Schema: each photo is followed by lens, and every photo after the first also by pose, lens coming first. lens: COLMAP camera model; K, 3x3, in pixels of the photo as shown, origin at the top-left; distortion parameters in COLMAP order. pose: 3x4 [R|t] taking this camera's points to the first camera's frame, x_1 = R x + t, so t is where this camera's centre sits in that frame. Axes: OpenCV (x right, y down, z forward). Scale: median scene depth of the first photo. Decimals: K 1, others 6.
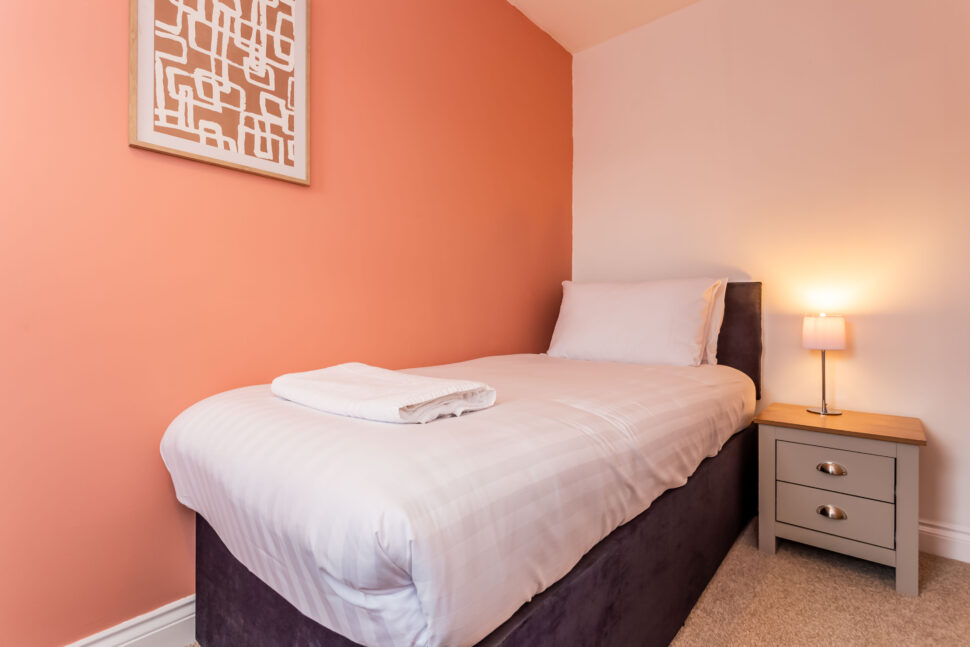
lens RADIAL K [[474.1, 0, 485.0], [0, 474.1, 323.5], [0, 0, 1]] dist [0.000251, 0.000168]
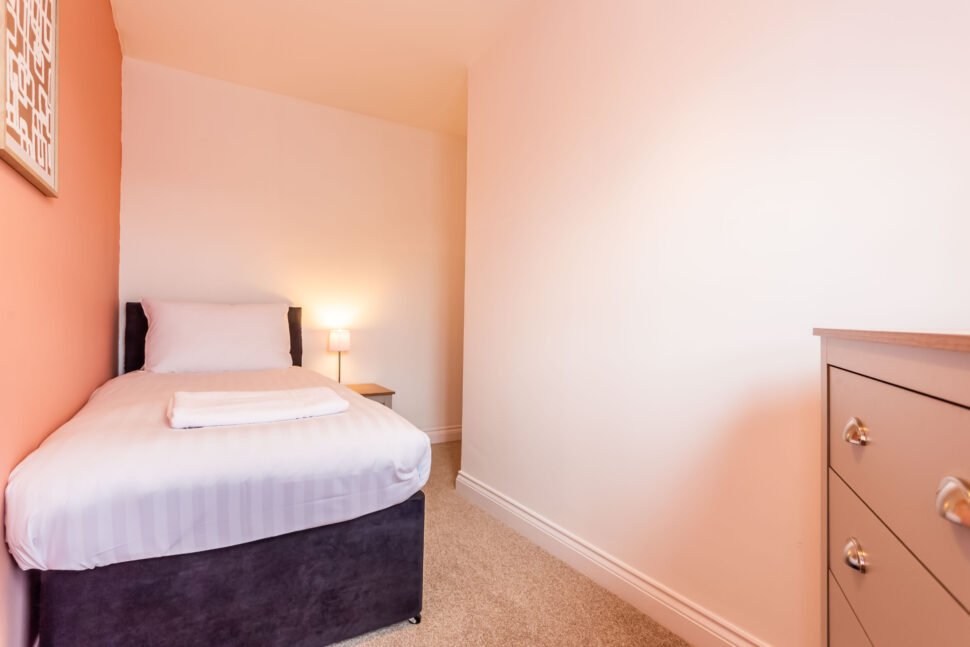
lens RADIAL K [[493.7, 0, 485.0], [0, 493.7, 323.5], [0, 0, 1]] dist [-0.000010, 0.000132]
pose [[0.308052, -0.011046, 0.951305, -0.752564], [-0.003224, 0.999915, 0.012655, -0.060926], [-0.951364, -0.006966, 0.307990, -0.004828]]
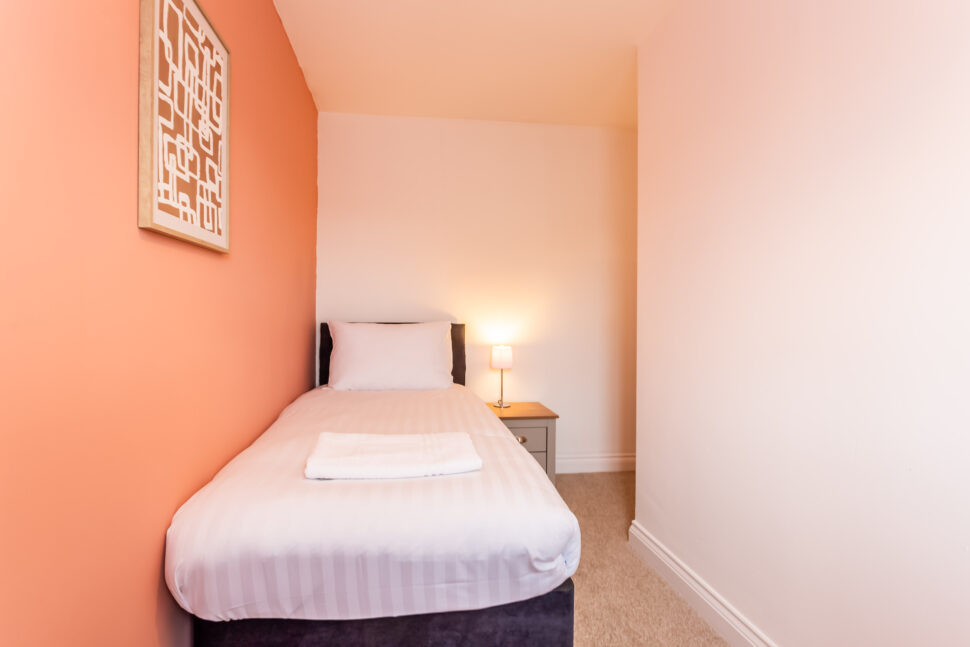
lens RADIAL K [[478.7, 0, 443.7], [0, 478.7, 307.4], [0, 0, 1]] dist [0.002204, 0.000579]
pose [[0.692116, 0.001874, 0.721784, -0.587473], [0.007199, 0.999929, -0.009499, -0.131983], [-0.721750, 0.011770, 0.692054, 0.019566]]
